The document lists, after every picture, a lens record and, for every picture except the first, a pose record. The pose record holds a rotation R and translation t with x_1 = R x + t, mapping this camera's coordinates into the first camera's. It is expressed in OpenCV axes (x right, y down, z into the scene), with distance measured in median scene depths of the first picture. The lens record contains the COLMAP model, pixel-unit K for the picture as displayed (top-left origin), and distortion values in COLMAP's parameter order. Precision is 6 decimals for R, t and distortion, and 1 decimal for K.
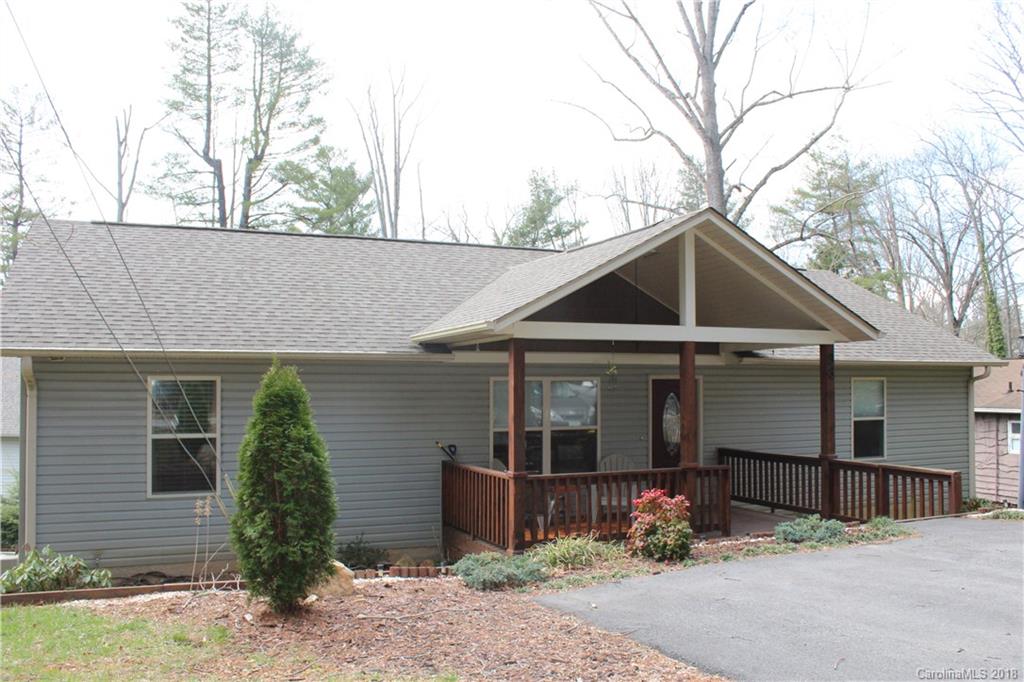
lens RADIAL K [[849.1, 0, 506.7], [0, 849.1, 348.8], [0, 0, 1]] dist [-0.171826, 0.158644]
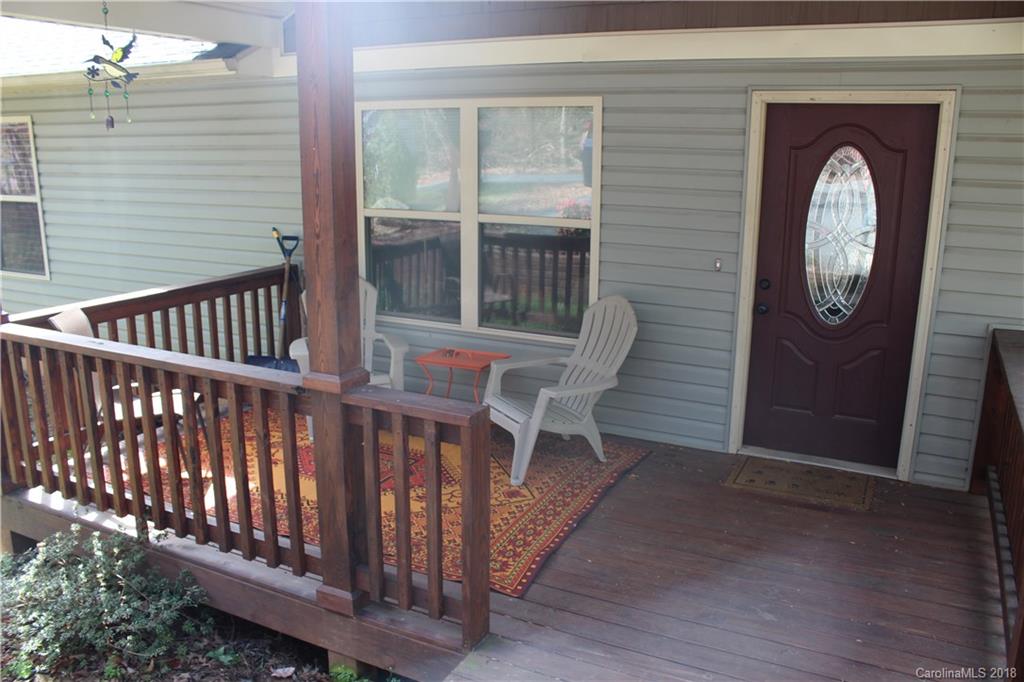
lens RADIAL K [[849.1, 0, 506.7], [0, 849.1, 348.8], [0, 0, 1]] dist [-0.171826, 0.158644]
pose [[0.629014, 0.195214, -0.752484, 0.410173], [0.028975, 0.961398, 0.273632, 0.039928], [0.776854, -0.193921, 0.599077, 0.747172]]
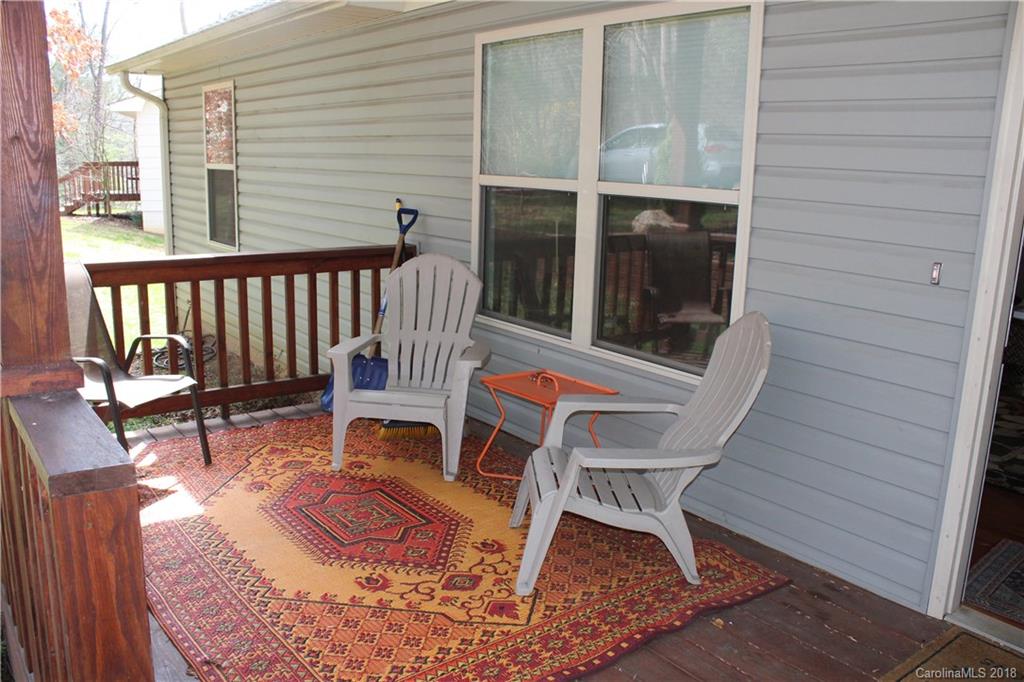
lens RADIAL K [[849.1, 0, 506.7], [0, 849.1, 348.8], [0, 0, 1]] dist [-0.171826, 0.158644]
pose [[0.231853, 0.224384, -0.946518, 0.346672], [0.018350, 0.971850, 0.234884, 0.079781], [0.972578, -0.071827, 0.221209, 0.912335]]
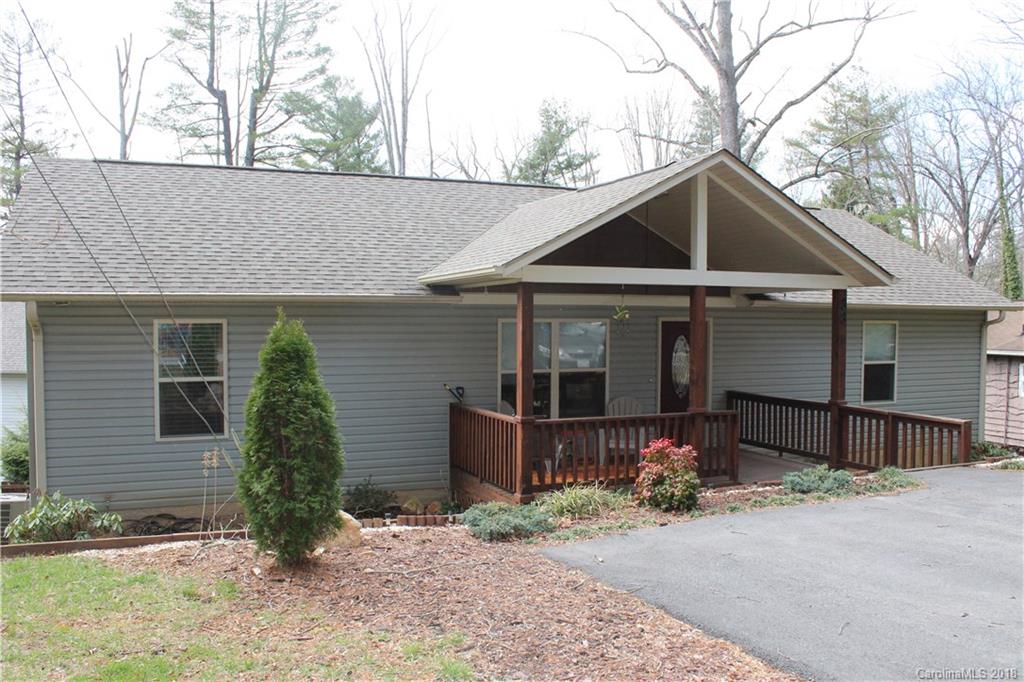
lens RADIAL K [[852.4, 0, 508.0], [0, 852.4, 343.6], [0, 0, 1]] dist [-0.171671, 0.160369]
pose [[0.999946, 0.005929, -0.008591, 0.000278], [-0.005255, 0.997054, 0.076516, -0.014006], [0.009019, -0.076467, 0.997031, 0.005393]]
